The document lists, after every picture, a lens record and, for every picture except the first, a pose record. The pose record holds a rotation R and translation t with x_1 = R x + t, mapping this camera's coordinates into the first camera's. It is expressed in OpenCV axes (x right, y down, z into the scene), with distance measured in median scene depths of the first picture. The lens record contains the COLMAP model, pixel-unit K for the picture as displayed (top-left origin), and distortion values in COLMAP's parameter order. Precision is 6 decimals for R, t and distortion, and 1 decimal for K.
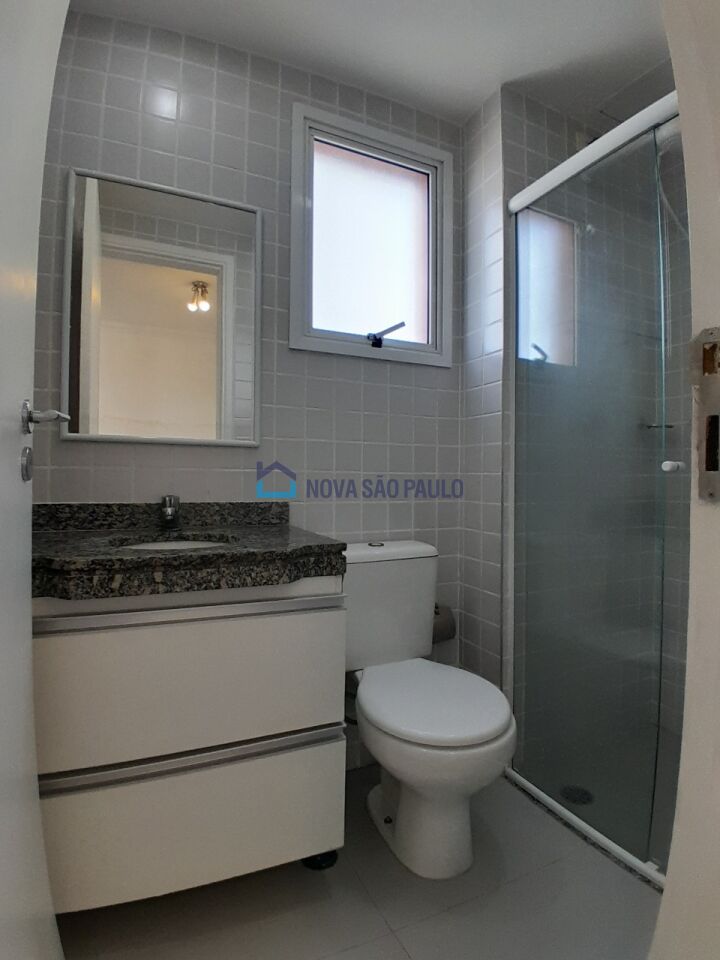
lens RADIAL K [[478.8, 0, 357.3], [0, 478.8, 485.0], [0, 0, 1]] dist [-0.002292, -0.037890]
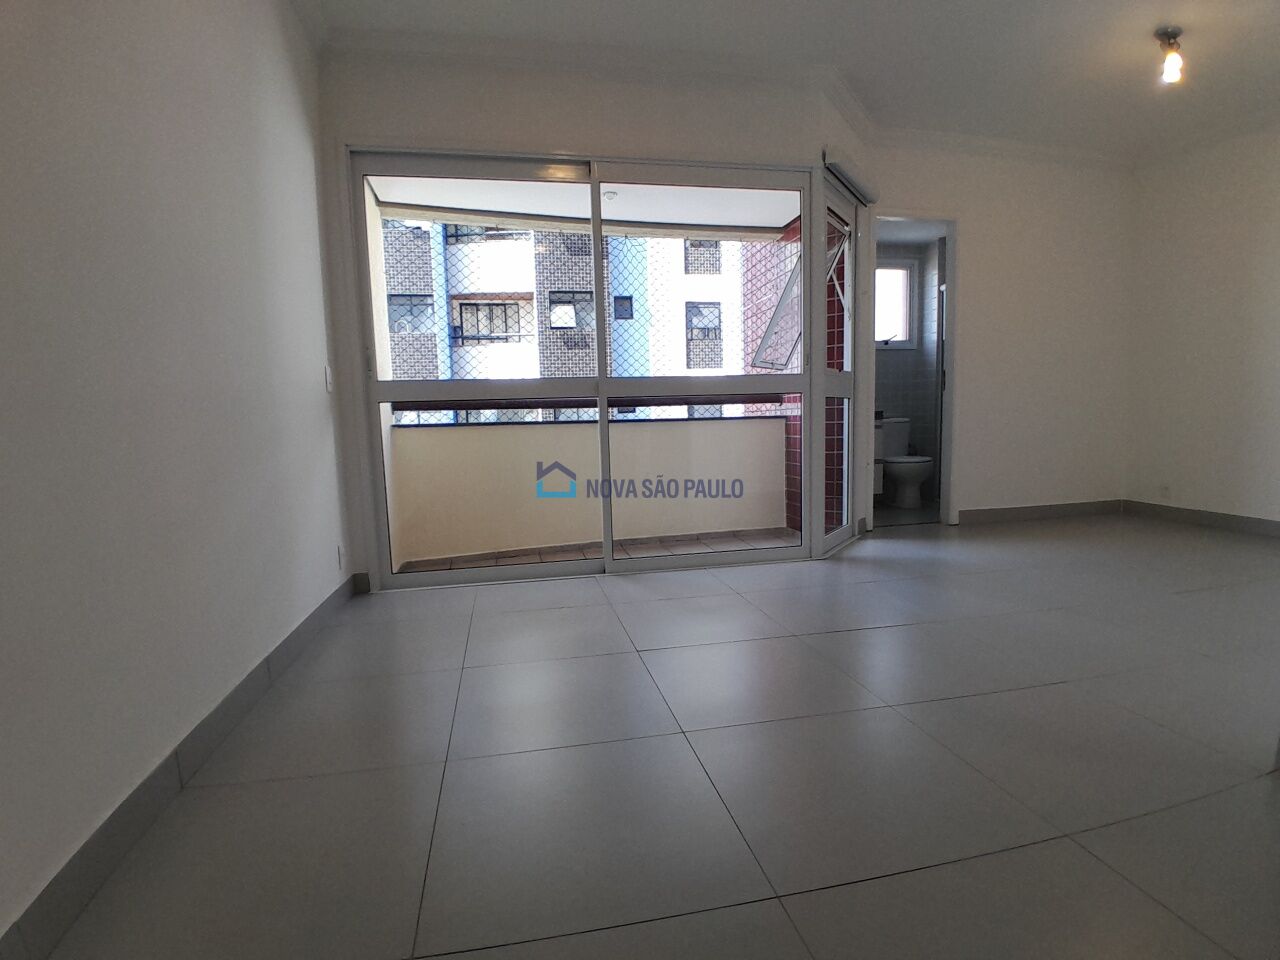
lens RADIAL K [[638.5, 0, 639.0], [0, 638.5, 492.9], [0, 0, 1]] dist [-0.002292, -0.037890]
pose [[0.971946, -0.006678, -0.235108, -0.468128], [0.032401, 0.993868, 0.105719, 0.109520], [0.232961, -0.110371, 0.966203, -2.826682]]
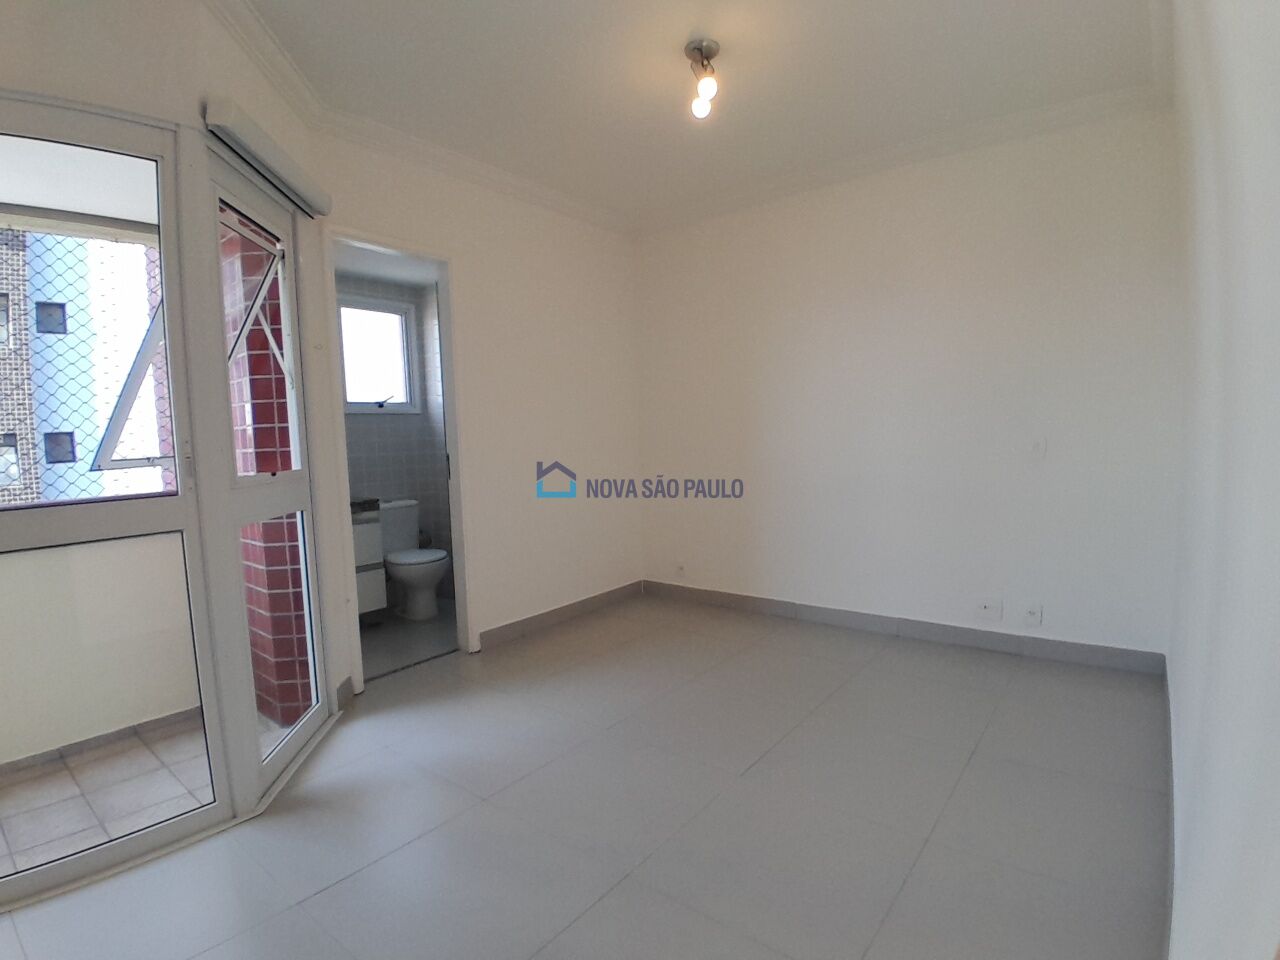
lens RADIAL K [[638.5, 0, 639.0], [0, 638.5, 492.9], [0, 0, 1]] dist [-0.002292, -0.037890]
pose [[0.895173, -0.074164, 0.439504, -0.201964], [0.041813, 0.995684, 0.082853, -0.102186], [-0.443752, -0.055791, 0.894411, -1.988526]]
